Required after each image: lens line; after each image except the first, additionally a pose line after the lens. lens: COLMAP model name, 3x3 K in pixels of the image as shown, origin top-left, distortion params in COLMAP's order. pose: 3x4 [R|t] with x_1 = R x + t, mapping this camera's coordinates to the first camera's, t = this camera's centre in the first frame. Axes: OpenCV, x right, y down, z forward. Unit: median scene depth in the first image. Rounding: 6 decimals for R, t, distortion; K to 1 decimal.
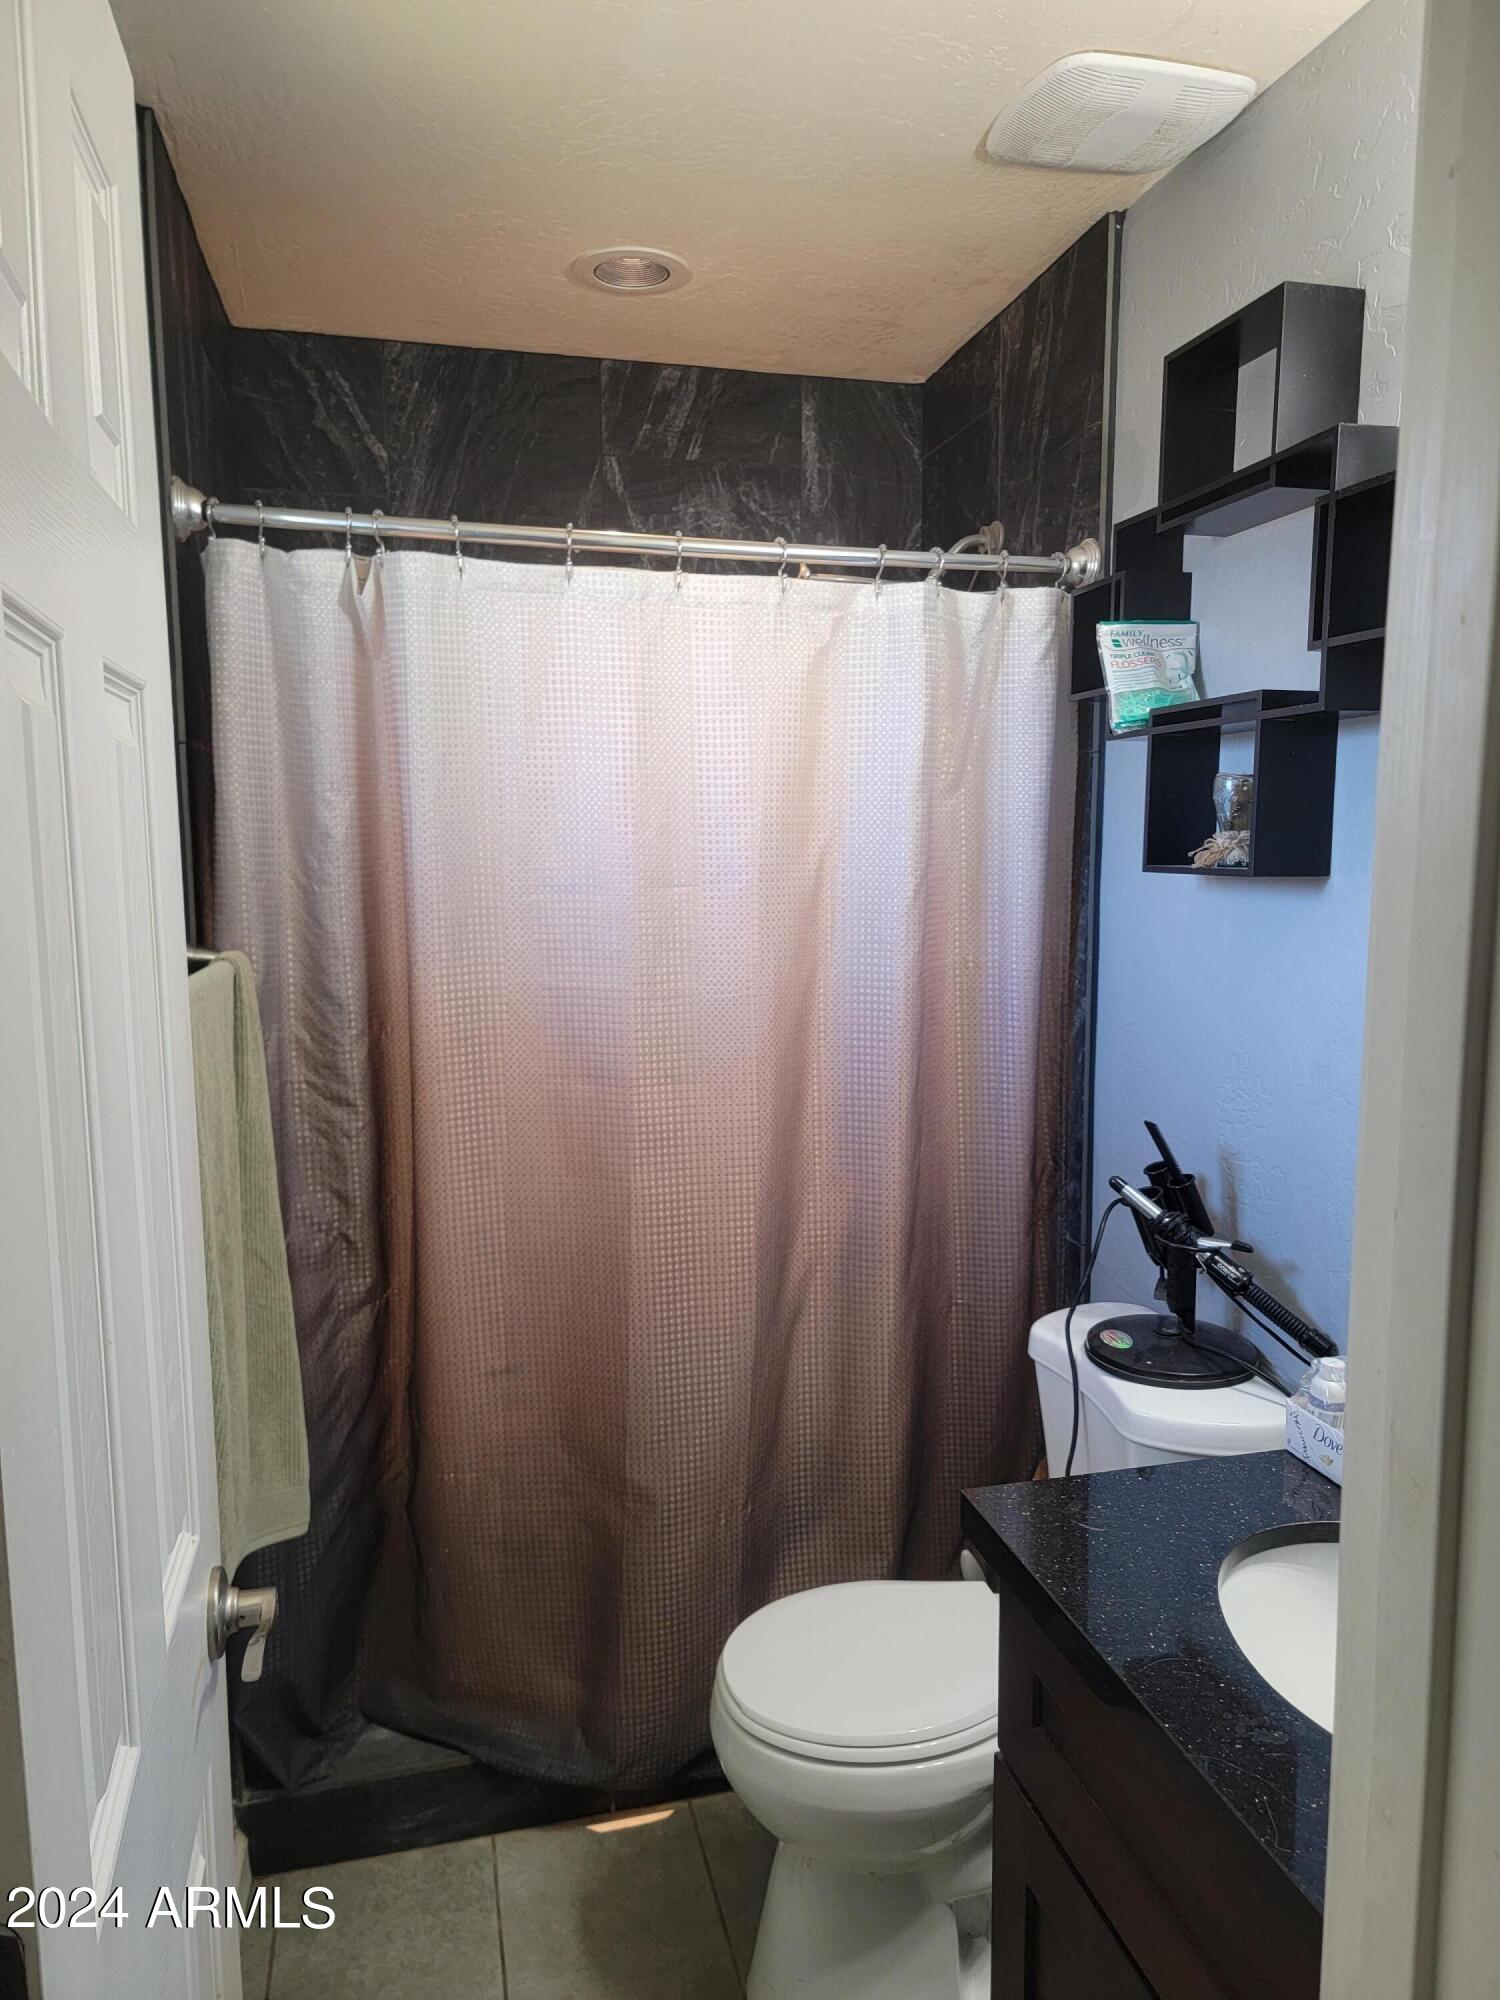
lens RADIAL K [[1388.4, 0, 756.8], [0, 1388.4, 1008.2], [0, 0, 1]] dist [0.065476, -0.043055]
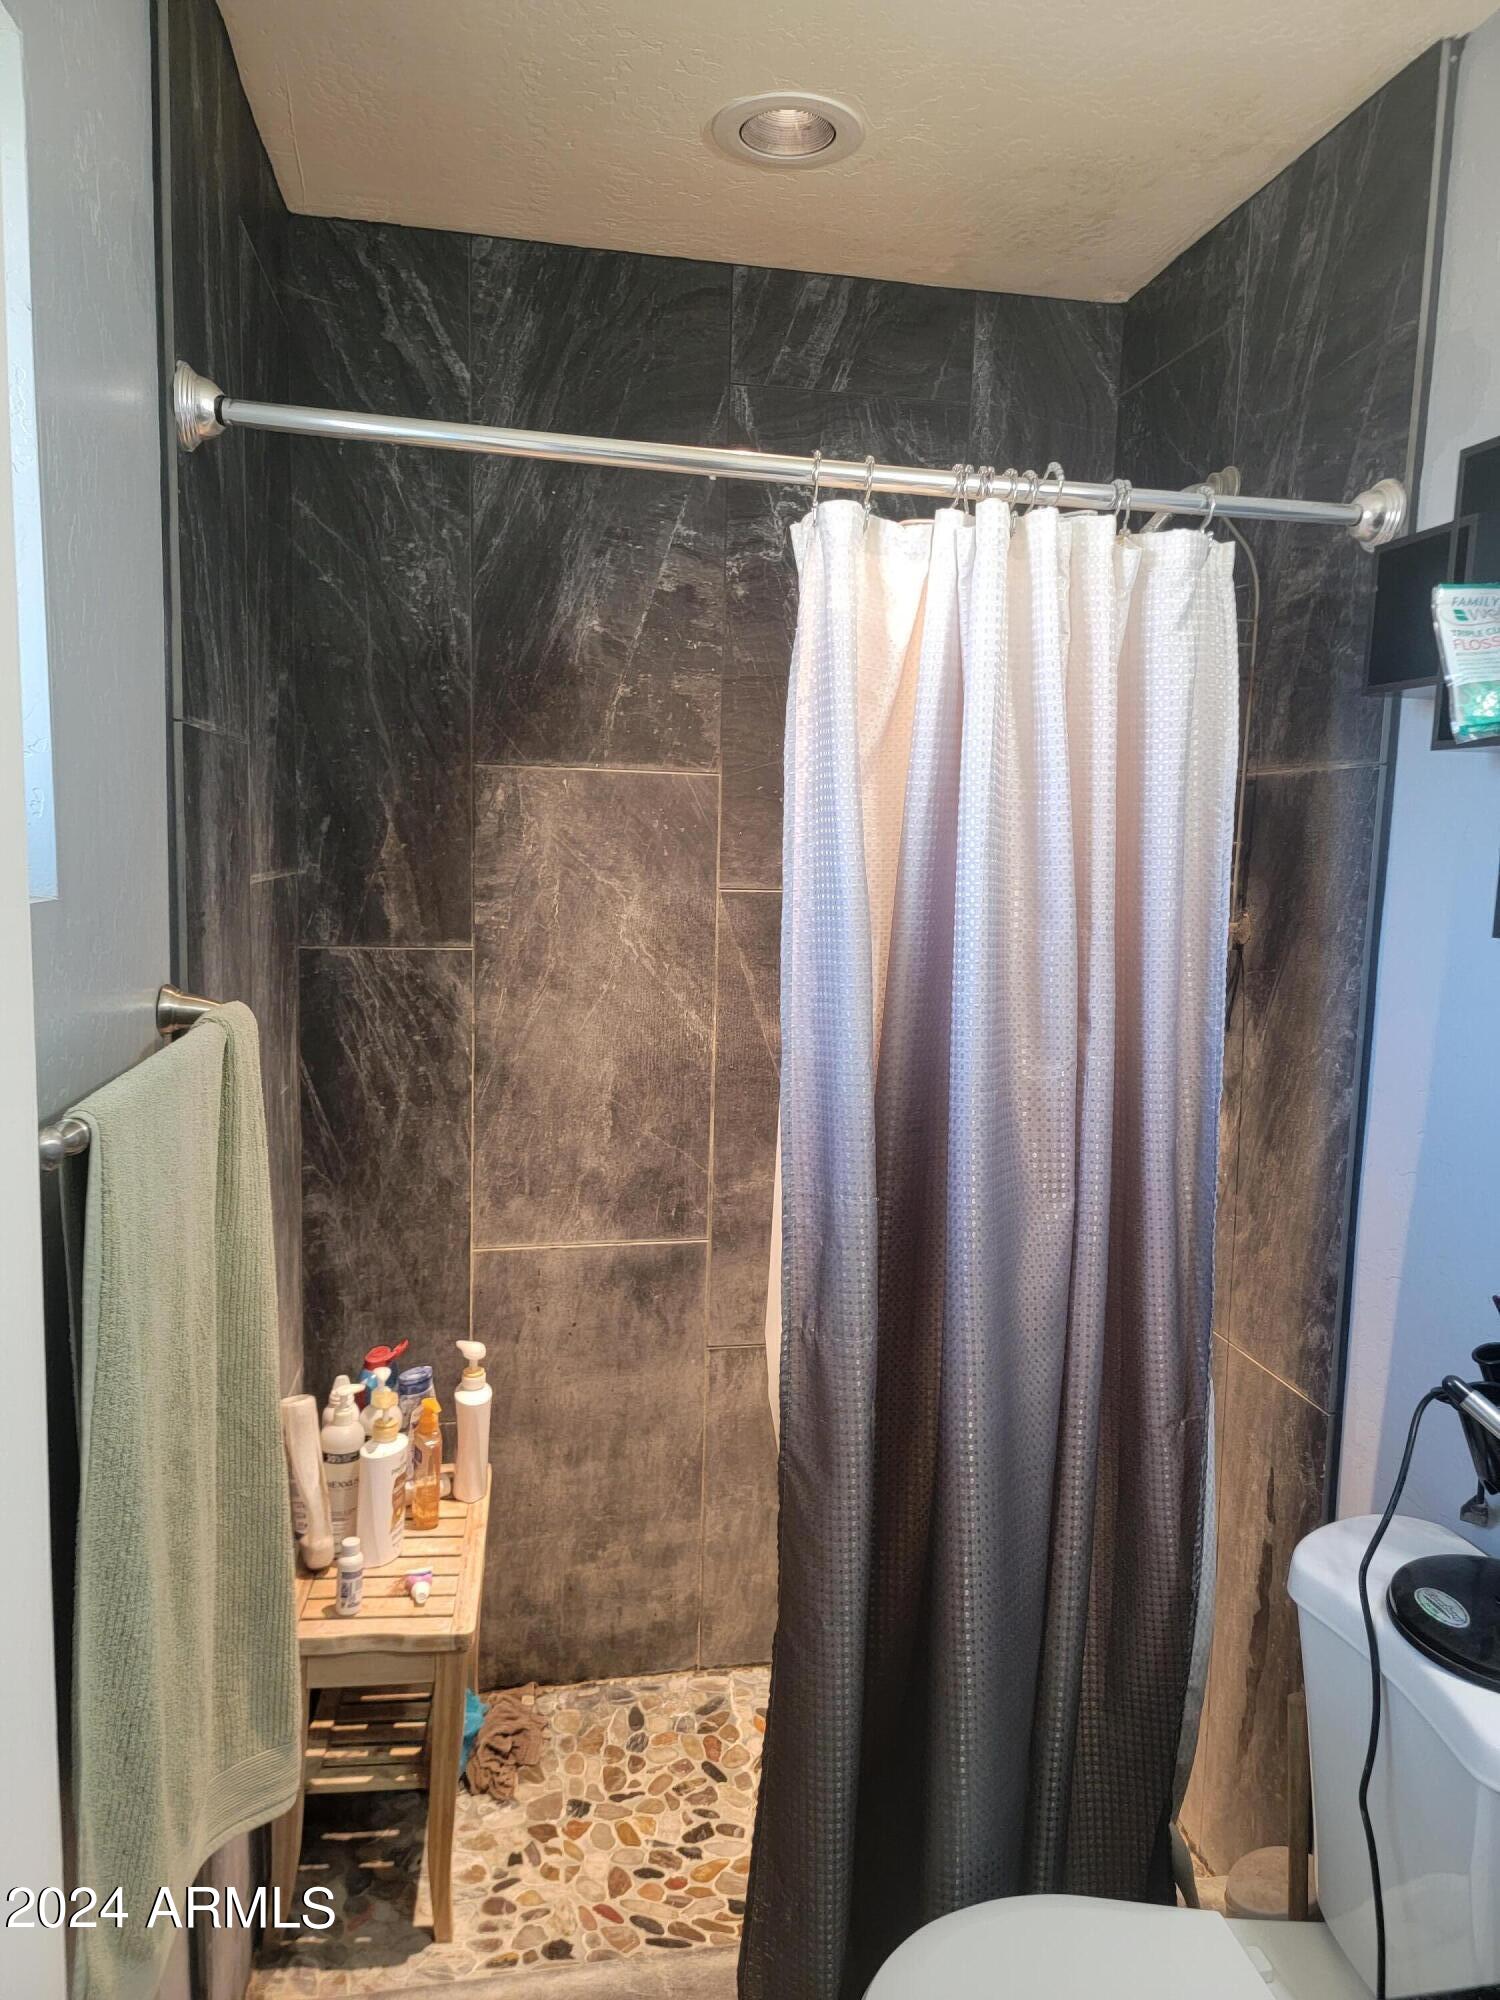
lens RADIAL K [[1388.4, 0, 744.2], [0, 1388.4, 993.6], [0, 0, 1]] dist [0.065476, -0.043055]
pose [[0.997646, 0.038537, -0.056723, -0.044605], [-0.038824, 0.999238, -0.003972, -0.038358], [0.056526, 0.006165, 0.998382, 0.197789]]
